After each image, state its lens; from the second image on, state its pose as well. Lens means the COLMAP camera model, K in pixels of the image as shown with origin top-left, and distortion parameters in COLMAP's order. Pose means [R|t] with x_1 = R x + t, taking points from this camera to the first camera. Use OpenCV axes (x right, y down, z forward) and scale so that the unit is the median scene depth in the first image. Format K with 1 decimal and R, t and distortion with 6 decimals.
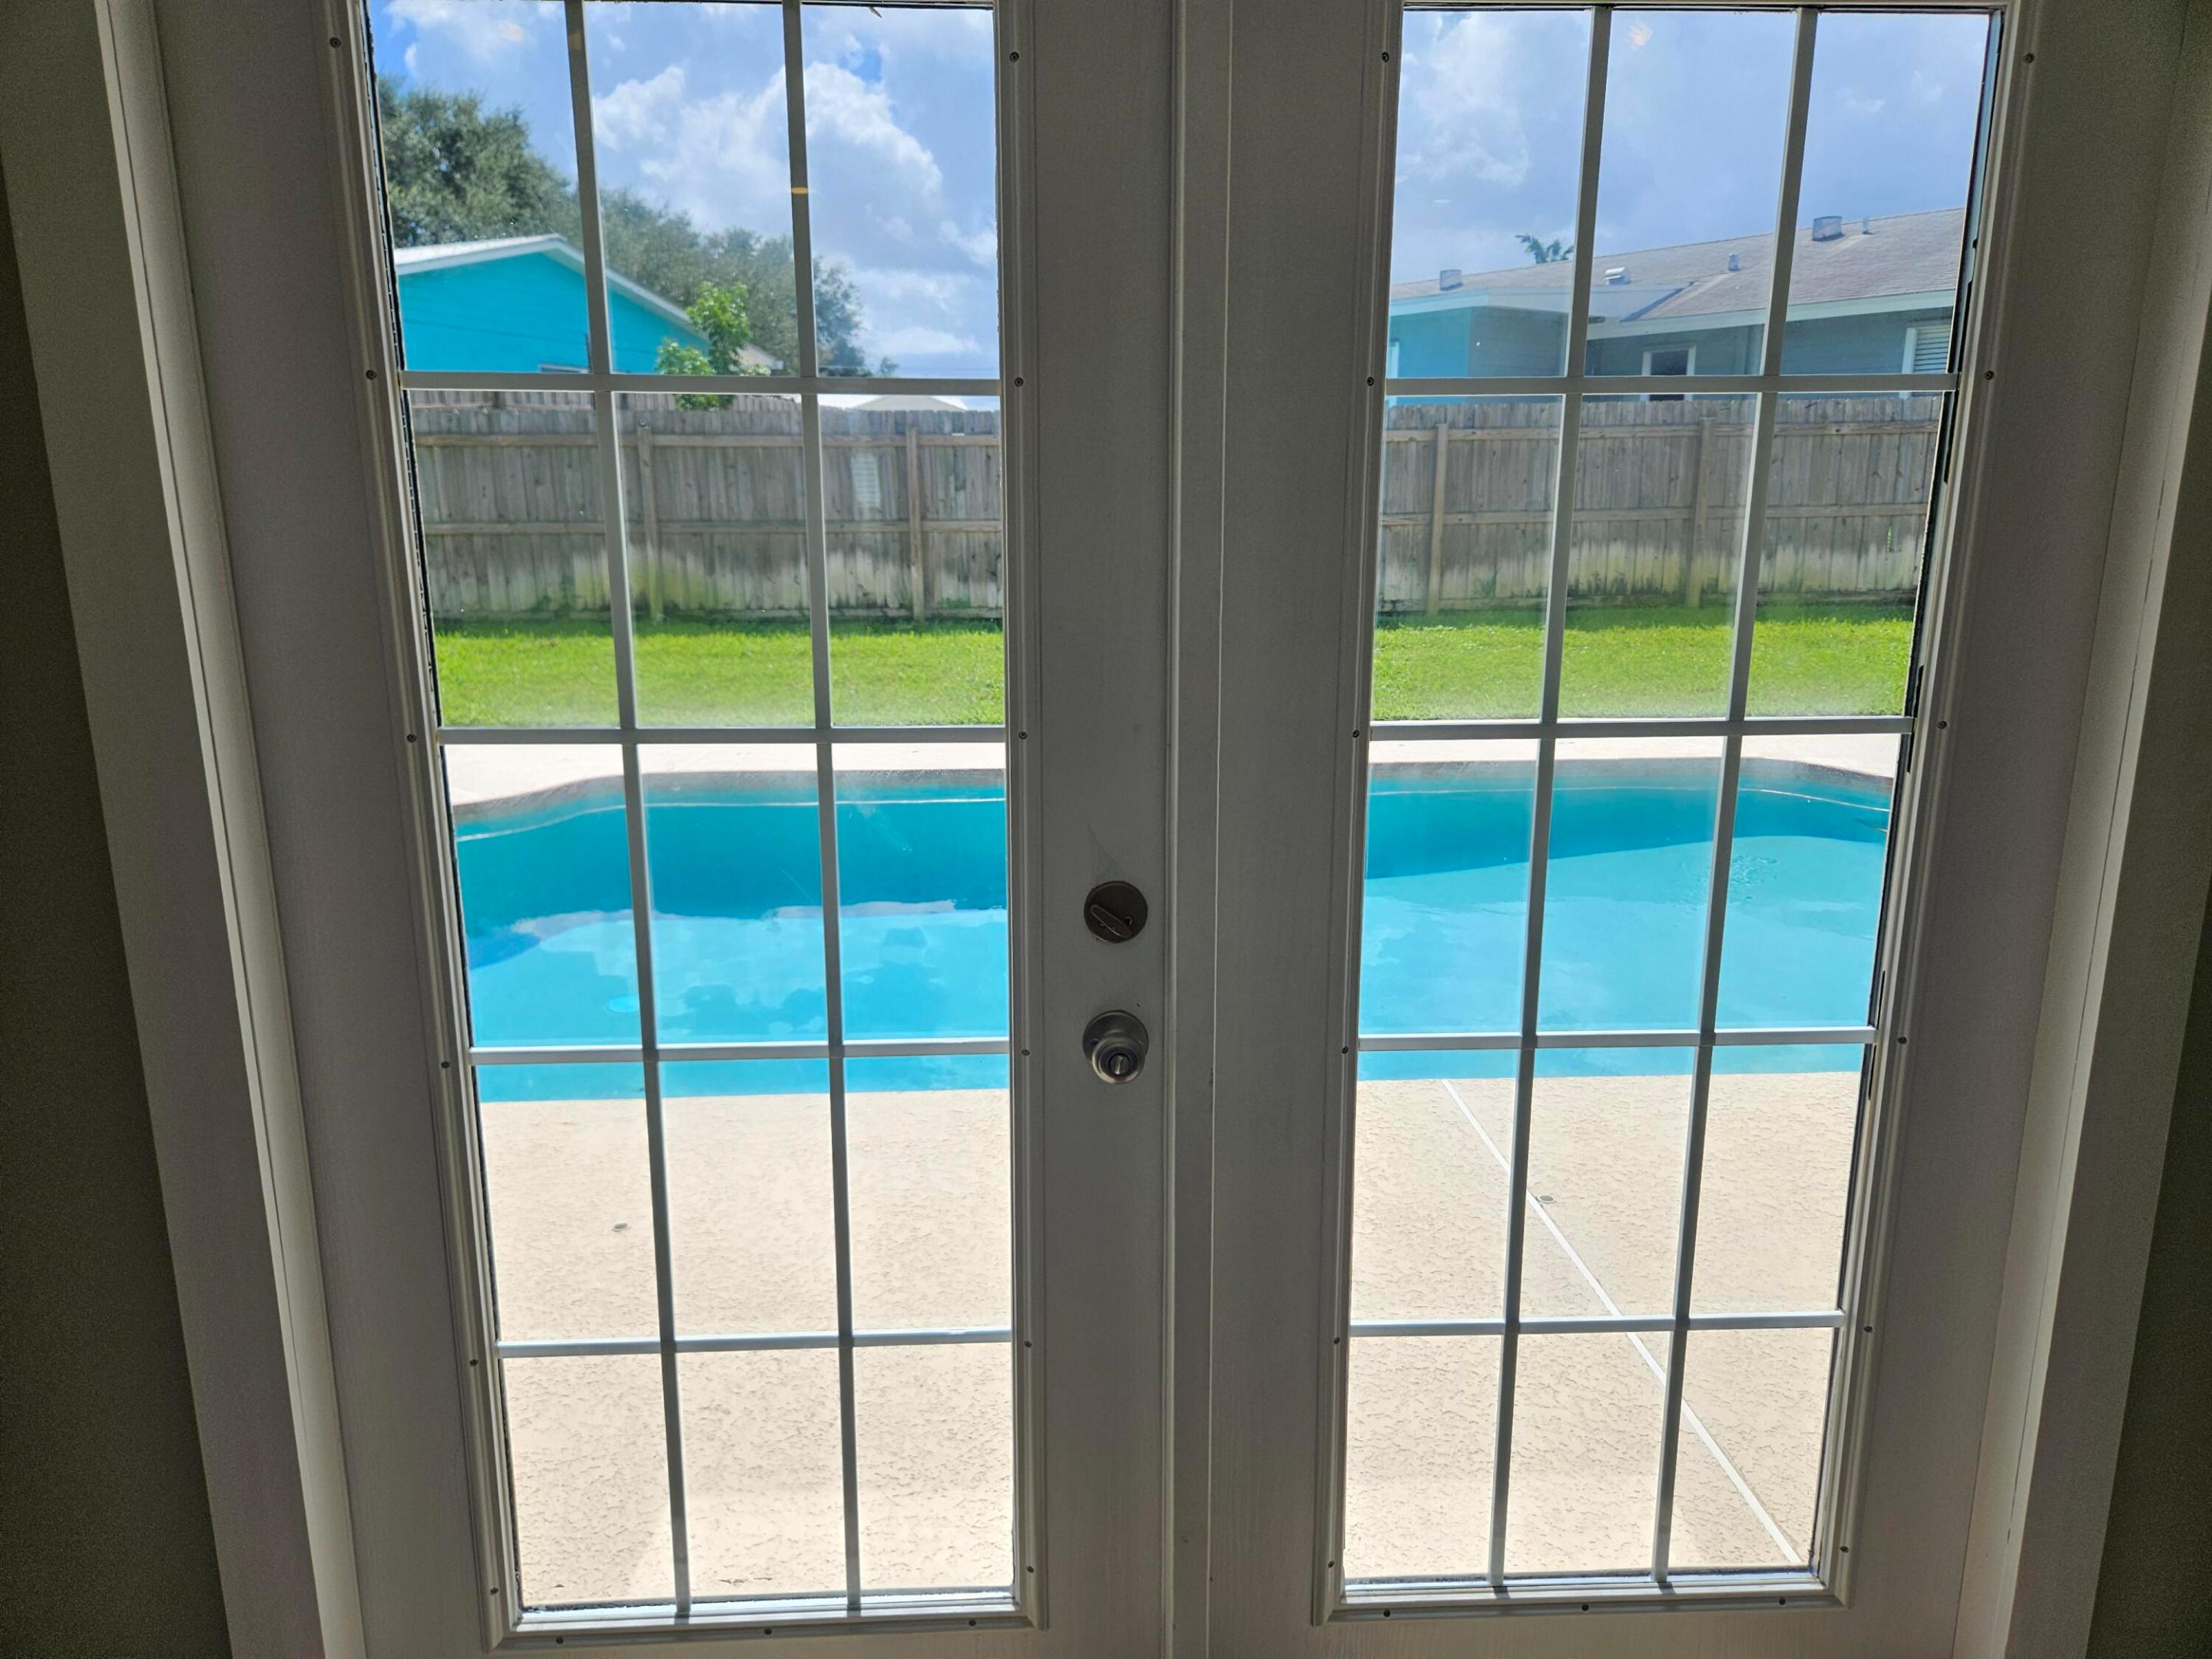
lens RADIAL K [[1499.5, 0, 1089.8], [0, 1499.5, 848.1], [0, 0, 1]] dist [0.060892, -0.046309]
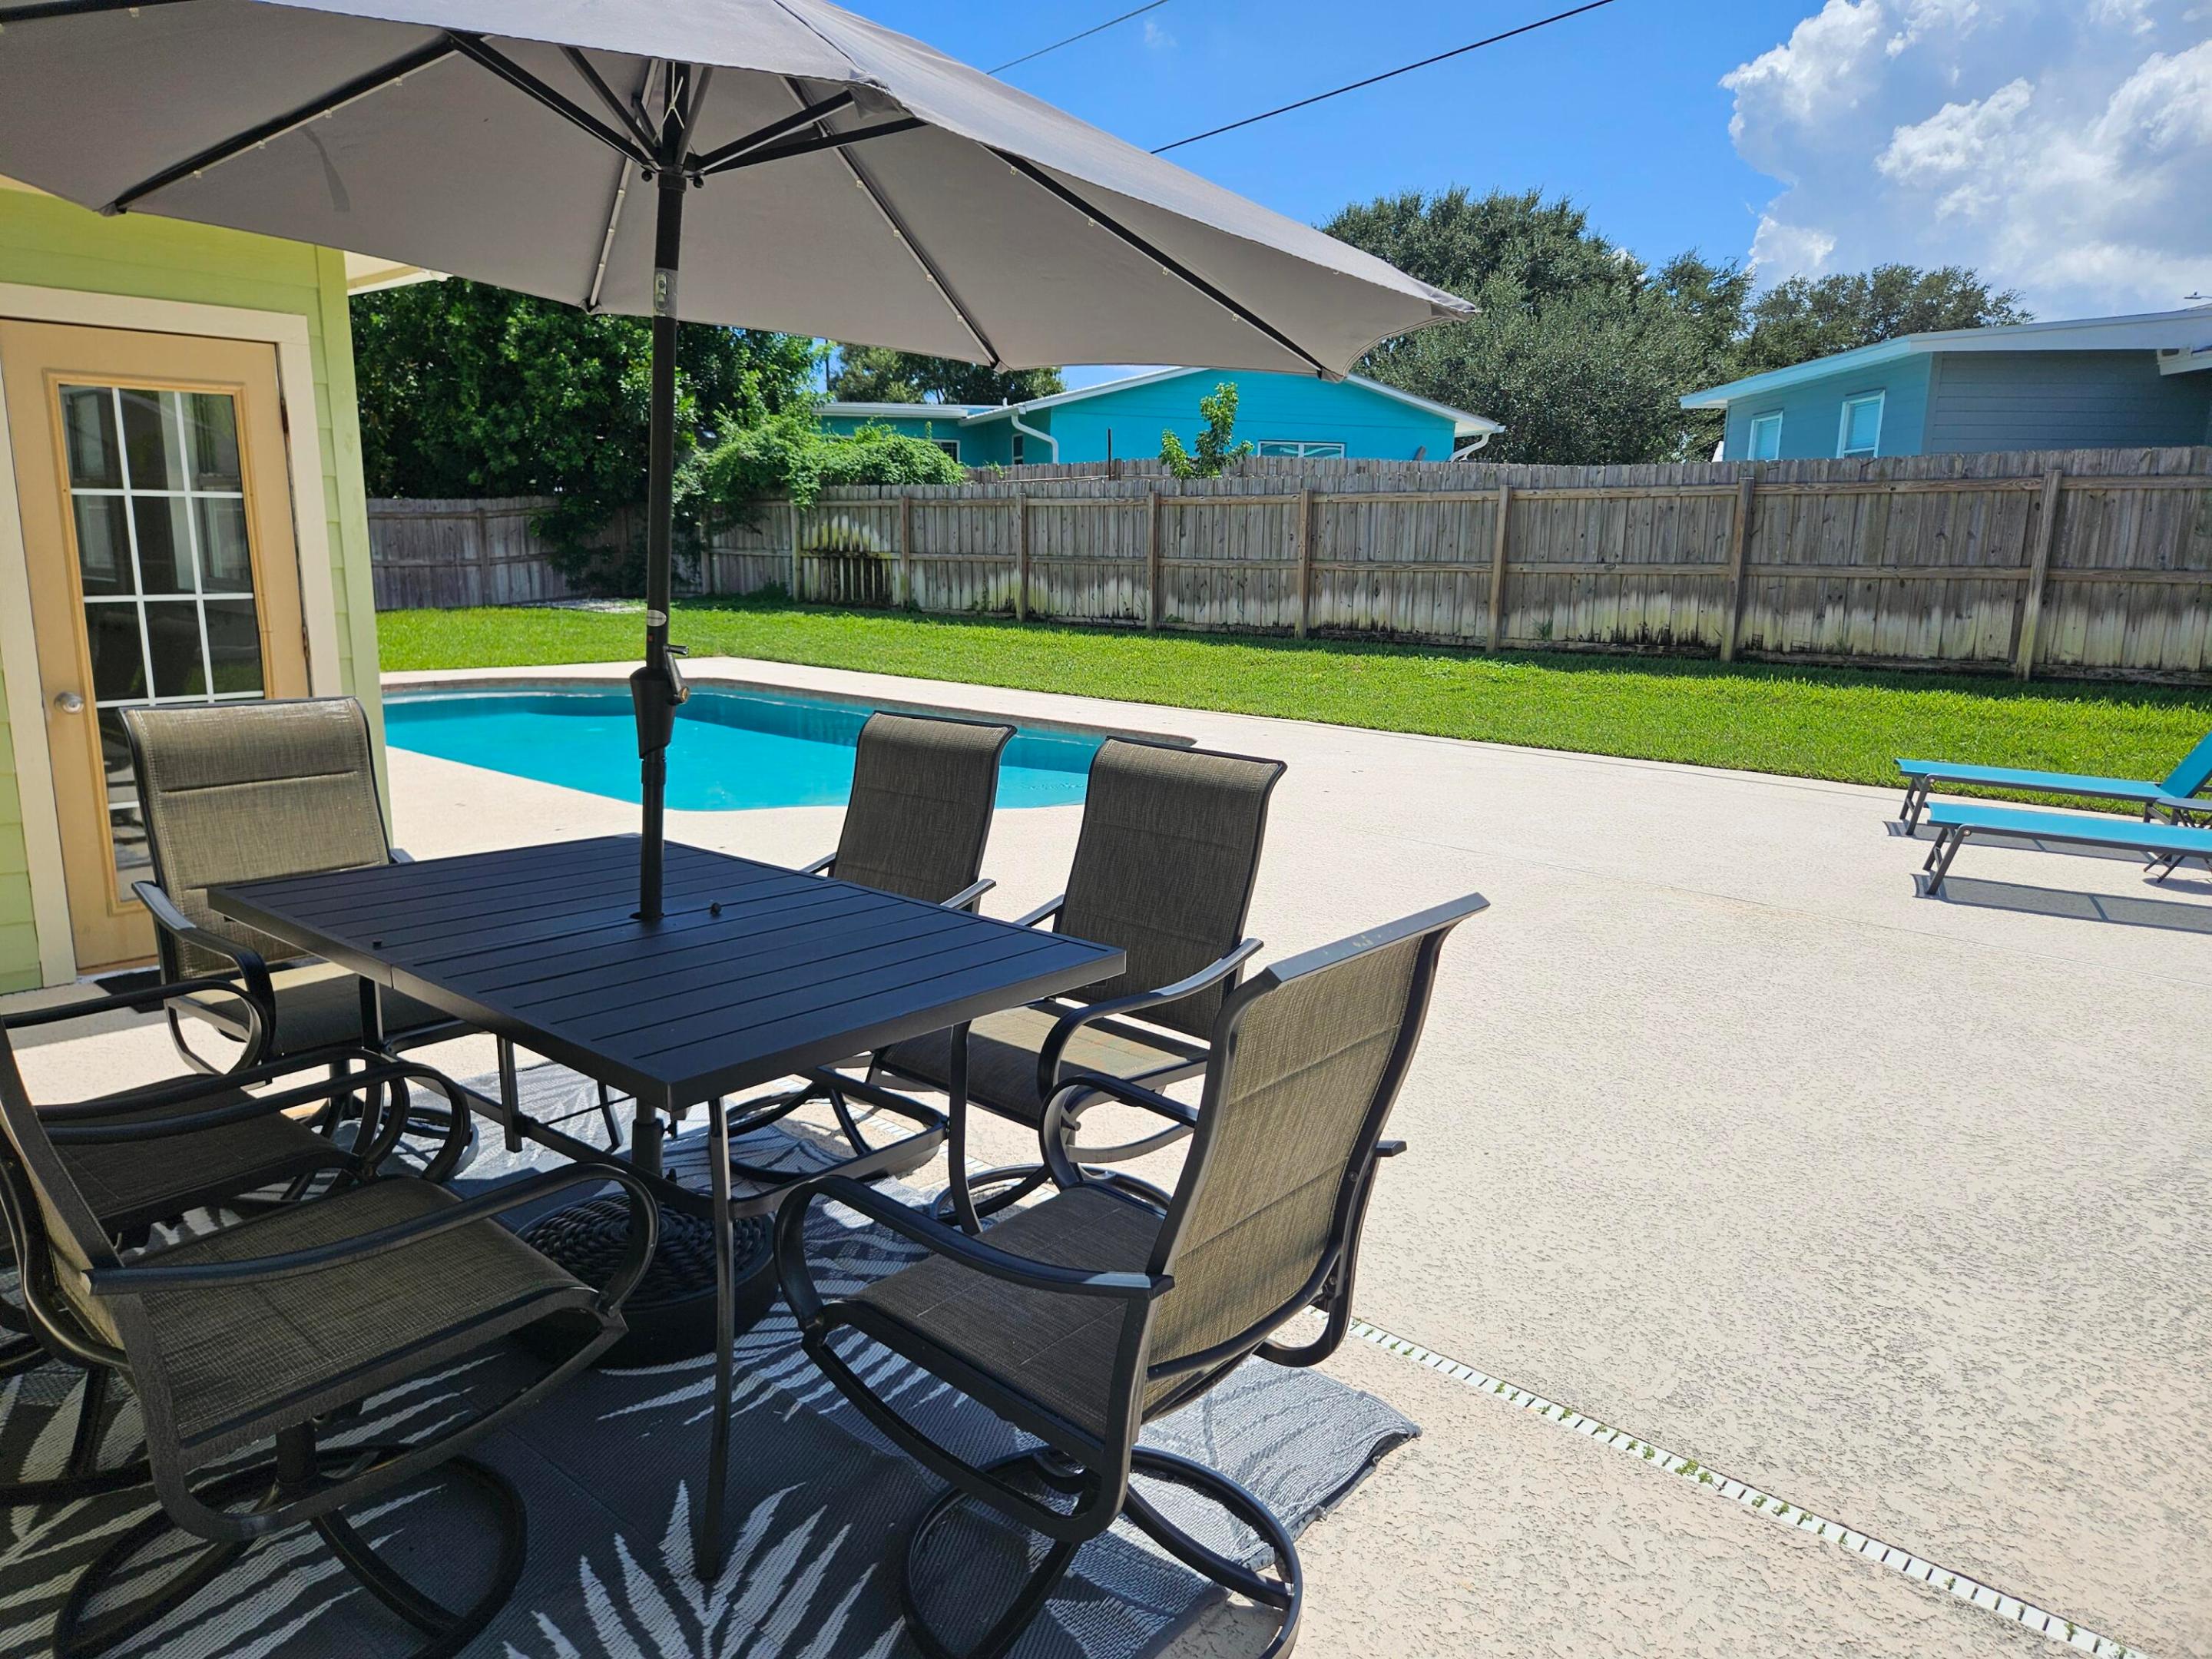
lens RADIAL K [[1499.5, 0, 1097.8], [0, 1499.5, 840.2], [0, 0, 1]] dist [0.060892, -0.046309]
pose [[0.706492, 0.154134, -0.690732, 0.832086], [-0.177599, 0.983377, 0.037786, -0.004496], [0.685075, 0.095978, 0.722122, -0.011711]]
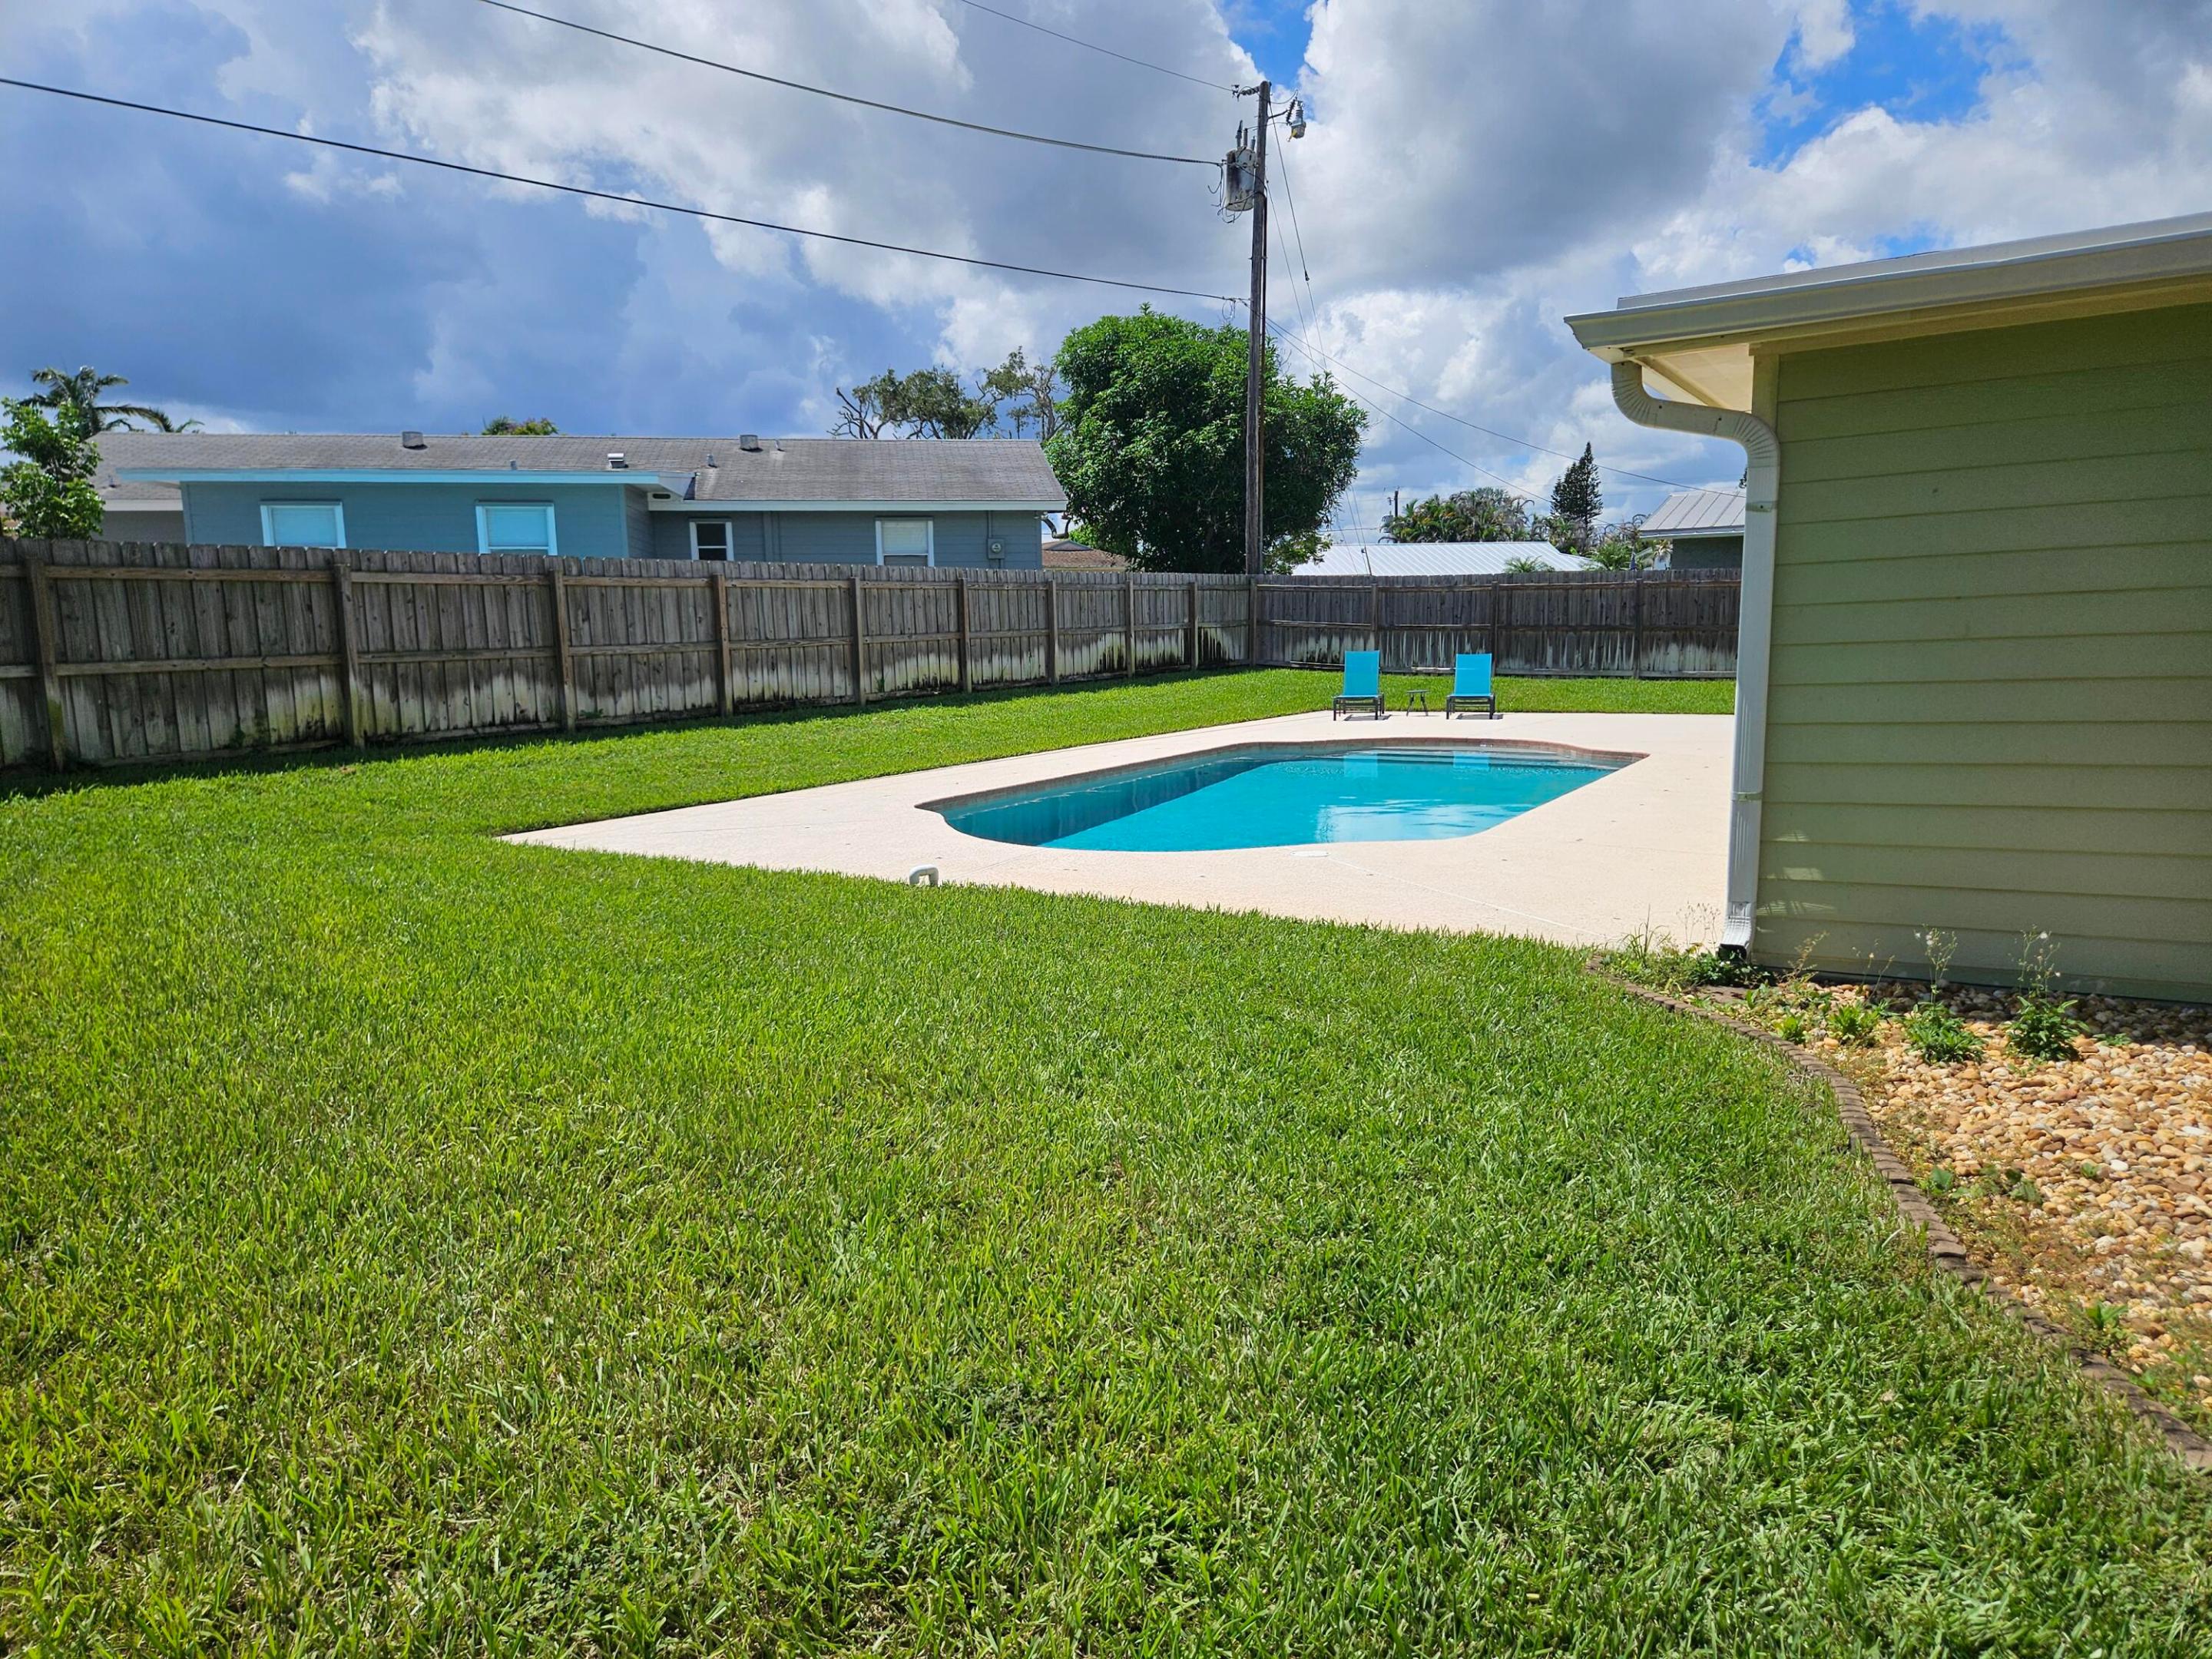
lens RADIAL K [[1499.5, 0, 1114.3], [0, 1499.5, 836.3], [0, 0, 1]] dist [0.060892, -0.046309]
pose [[0.549444, -0.125039, 0.826121, -0.857700], [0.207759, 0.978130, 0.009868, 0.005556], [-0.809288, 0.166213, 0.563406, 0.007988]]
